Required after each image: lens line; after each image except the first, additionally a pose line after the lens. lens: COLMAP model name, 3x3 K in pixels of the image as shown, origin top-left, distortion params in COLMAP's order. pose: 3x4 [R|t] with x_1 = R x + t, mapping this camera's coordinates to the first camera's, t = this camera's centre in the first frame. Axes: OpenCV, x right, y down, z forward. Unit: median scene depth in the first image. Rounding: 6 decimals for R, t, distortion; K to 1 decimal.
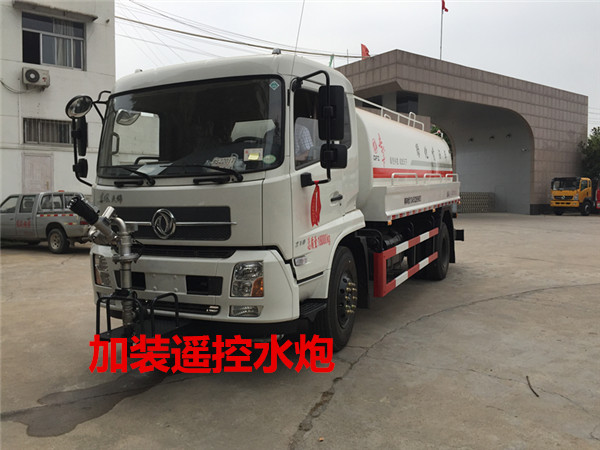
lens RADIAL K [[521.7, 0, 302.3], [0, 521.7, 224.2], [0, 0, 1]] dist [0.069541, -0.092783]
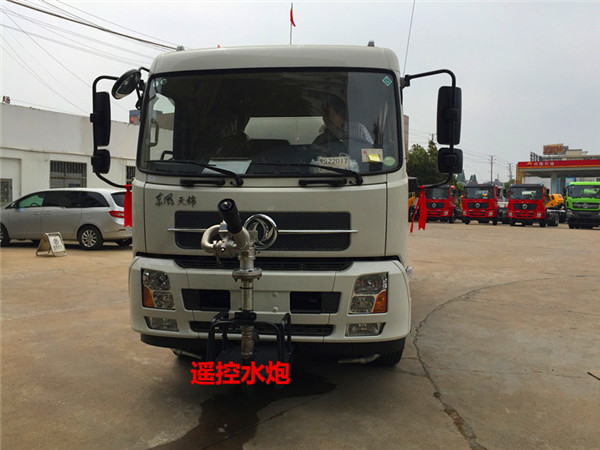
lens RADIAL K [[521.7, 0, 305.0], [0, 521.7, 224.7], [0, 0, 1]] dist [0.069541, -0.092783]
pose [[0.937378, 0.003900, 0.348293, -0.498710], [-0.000648, 0.999955, -0.009454, -0.004205], [-0.348314, 0.008636, 0.937338, 0.185261]]
